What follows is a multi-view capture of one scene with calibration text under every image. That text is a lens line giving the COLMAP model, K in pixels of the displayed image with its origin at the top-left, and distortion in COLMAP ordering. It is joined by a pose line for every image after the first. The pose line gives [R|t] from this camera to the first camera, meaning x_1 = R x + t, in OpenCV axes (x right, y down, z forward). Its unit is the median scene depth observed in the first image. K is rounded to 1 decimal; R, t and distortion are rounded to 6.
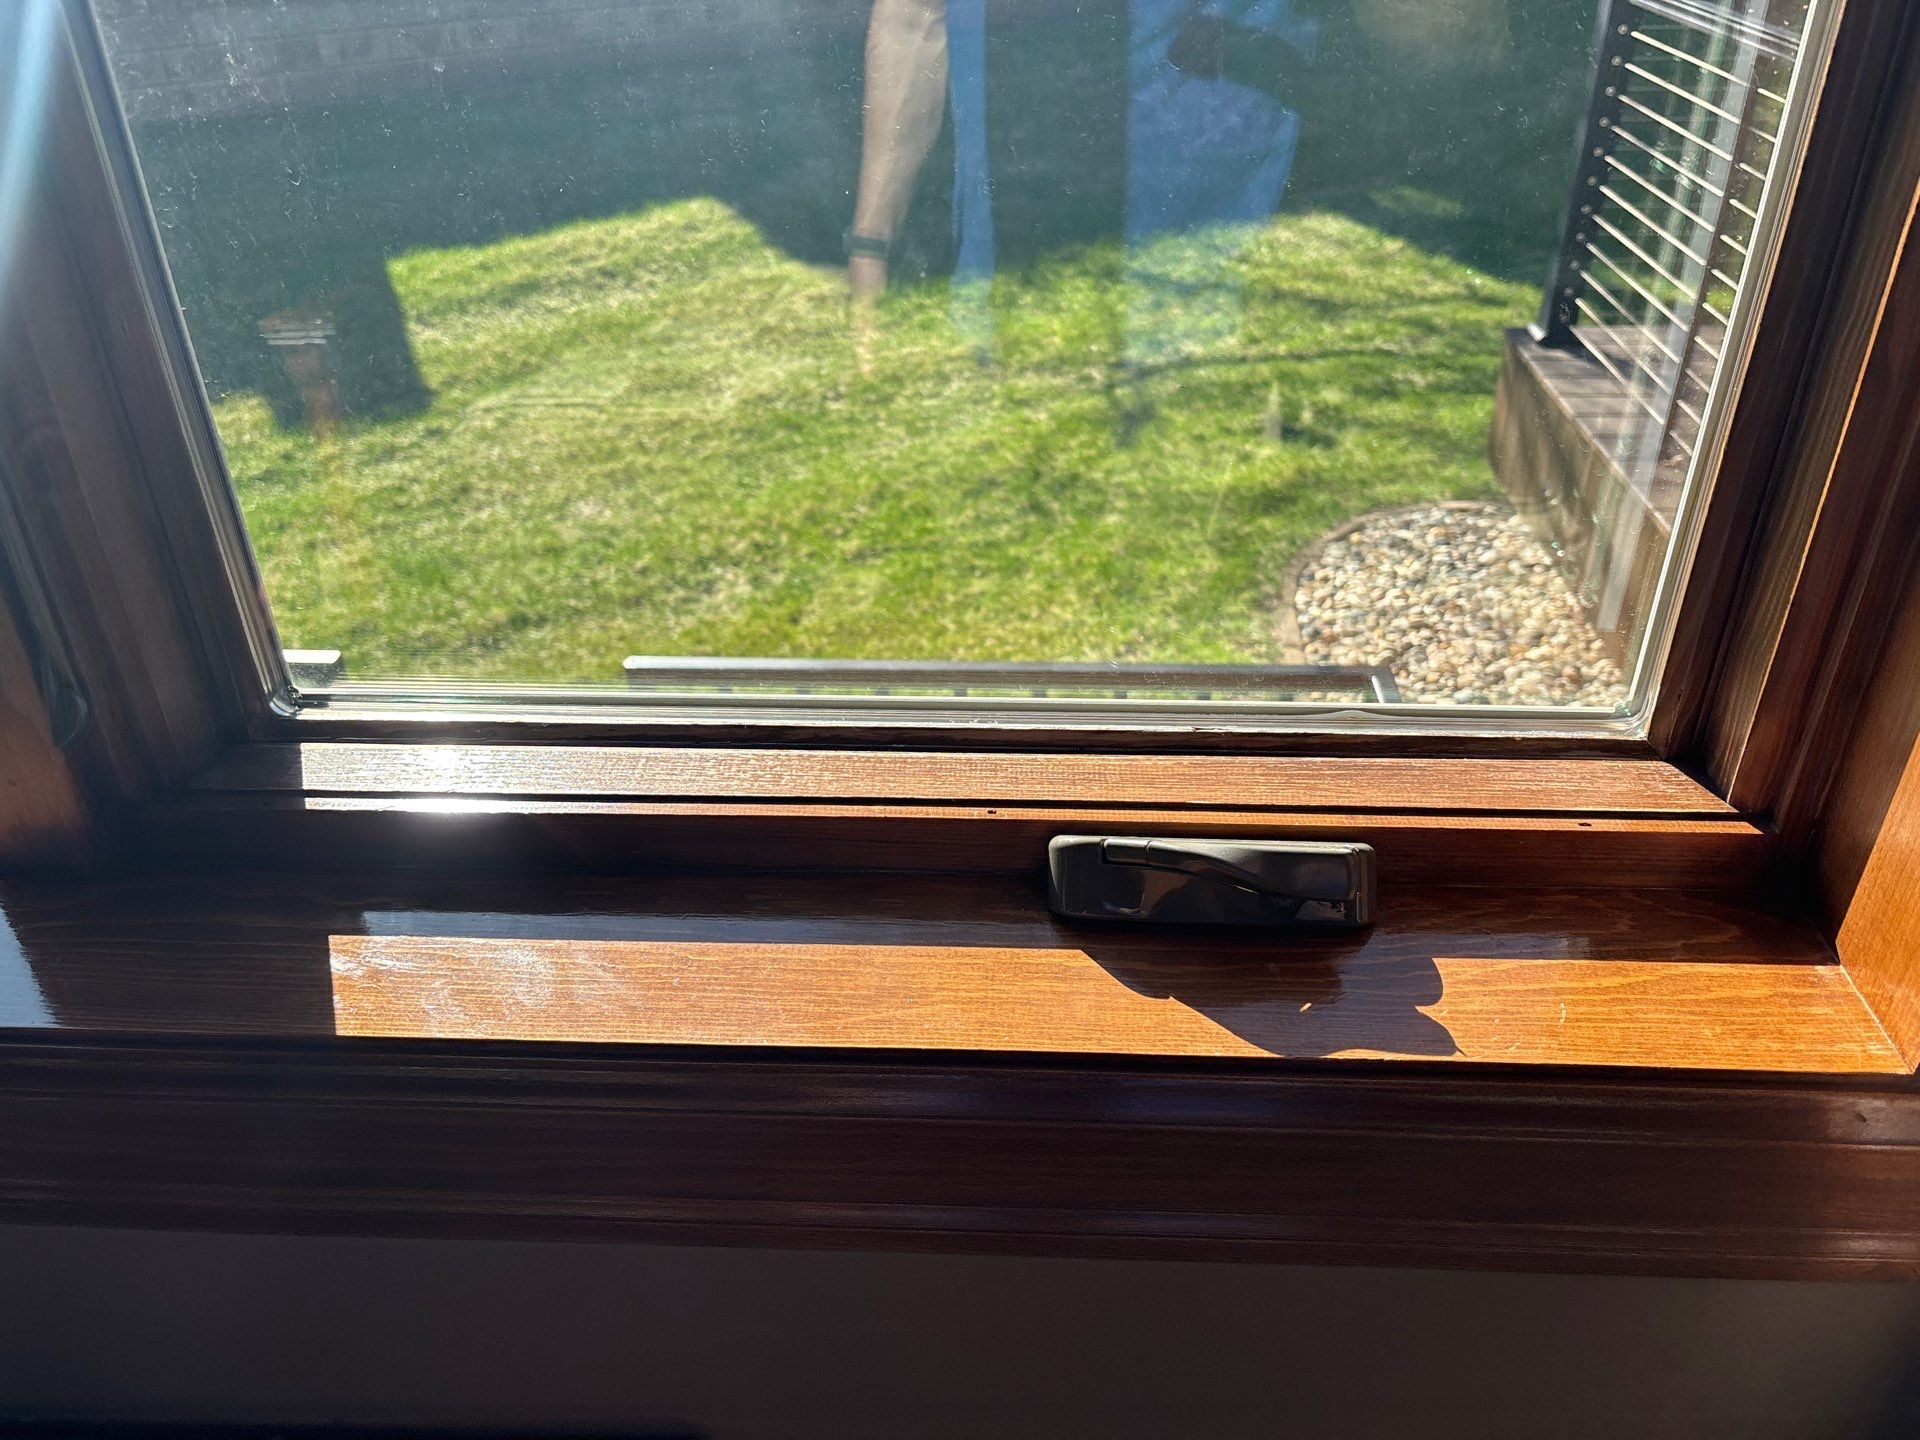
lens RADIAL K [[1476.3, 0, 966.4], [0, 1476.3, 719.4], [0, 0, 1]] dist [0.033198, -0.048567]
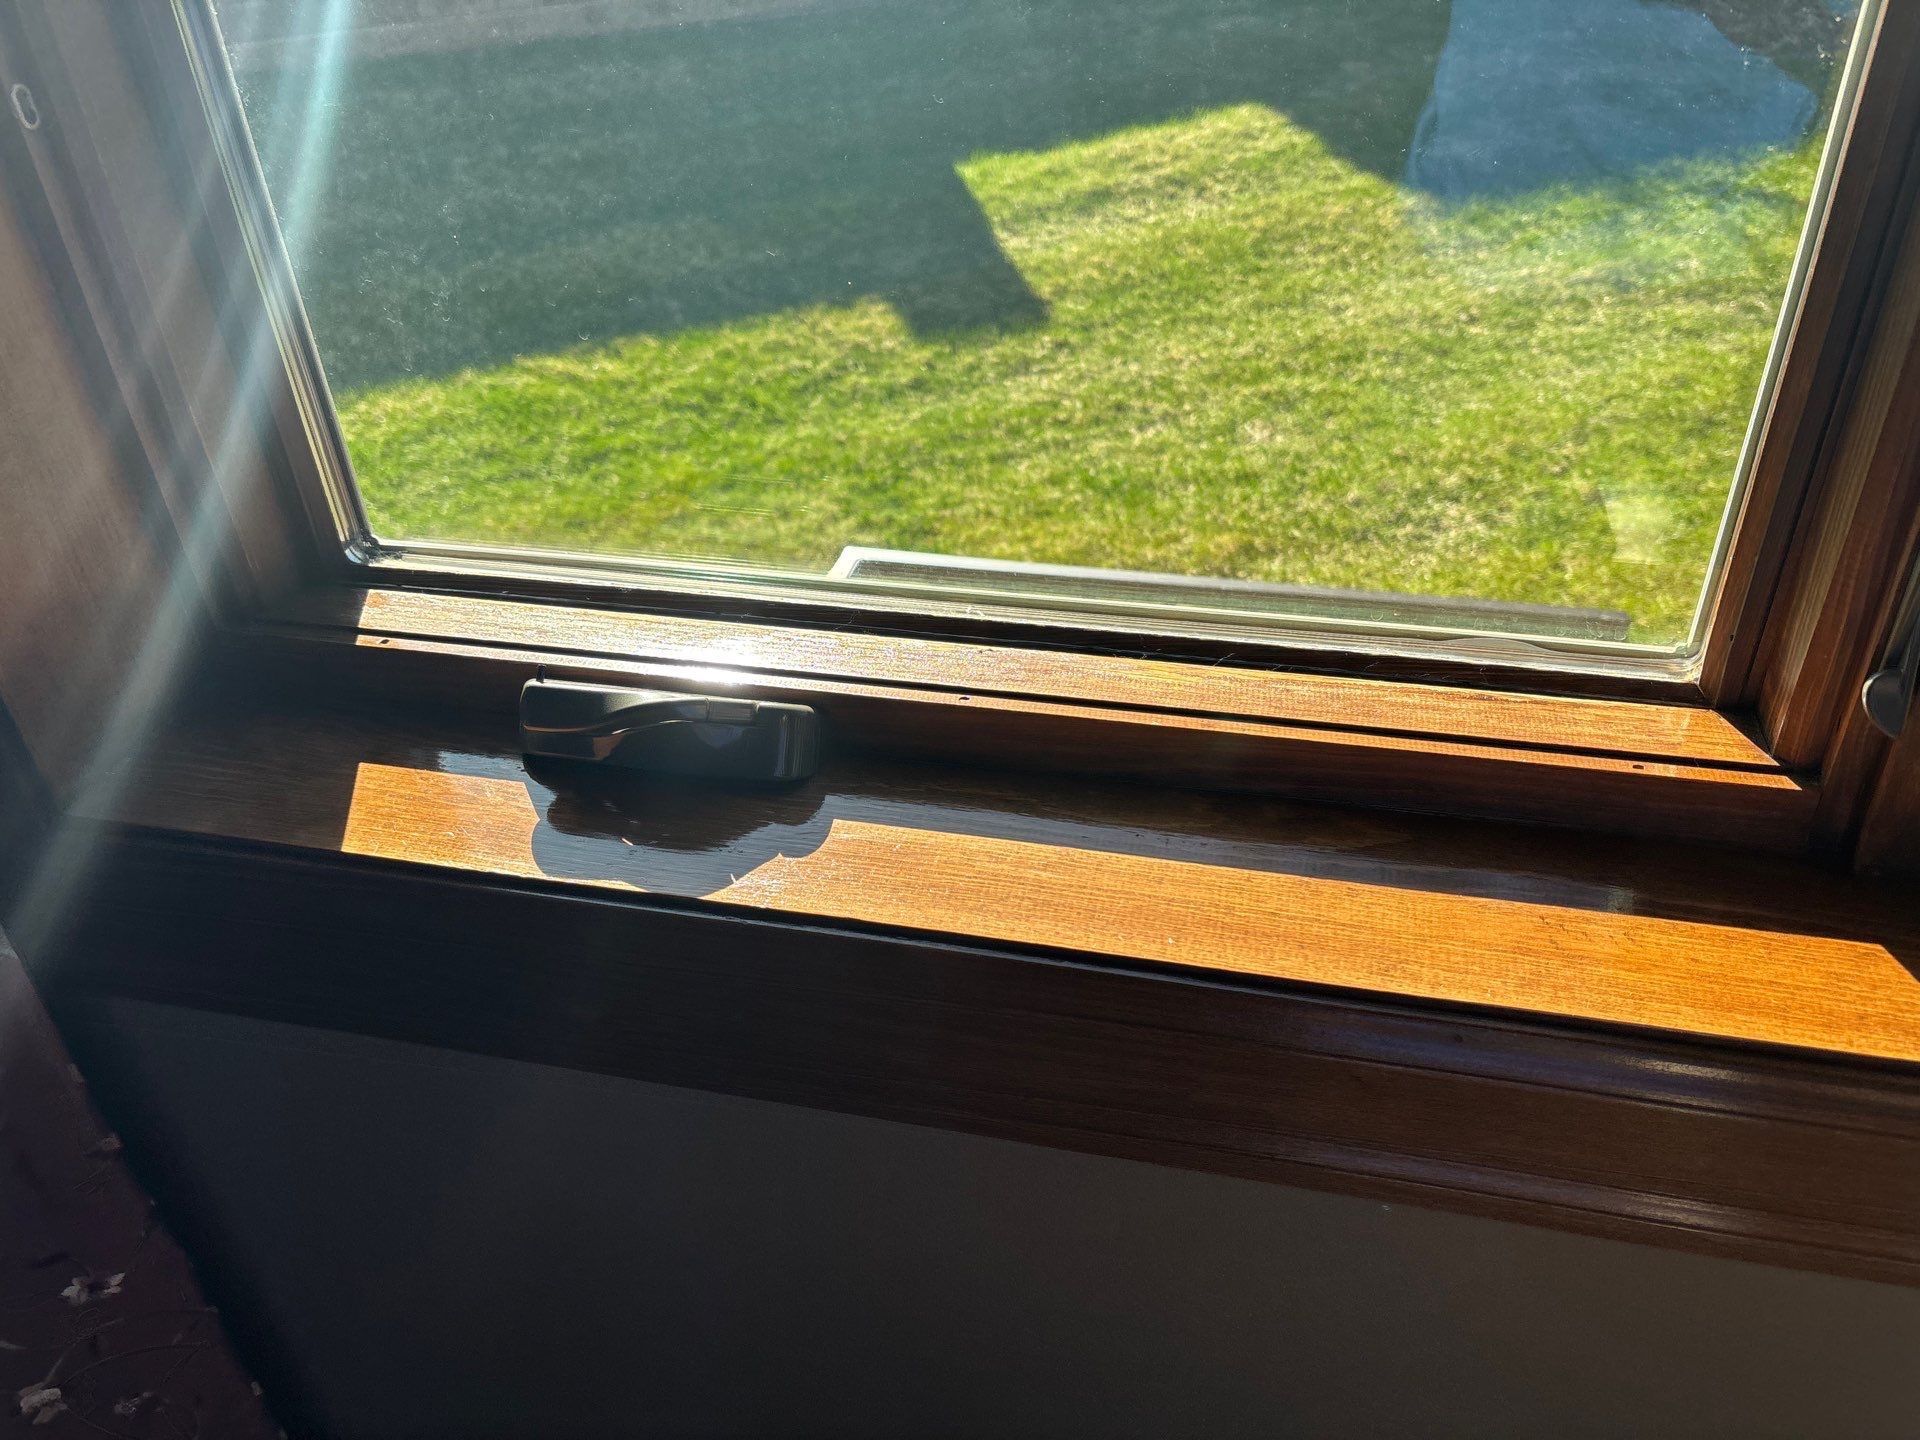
lens RADIAL K [[1476.3, 0, 1001.1], [0, 1476.3, 685.1], [0, 0, 1]] dist [0.033198, -0.048567]
pose [[0.985878, 0.070570, -0.151871, -0.245209], [-0.064759, 0.996979, 0.042882, -0.007557], [0.154439, -0.032442, 0.987470, 0.012486]]
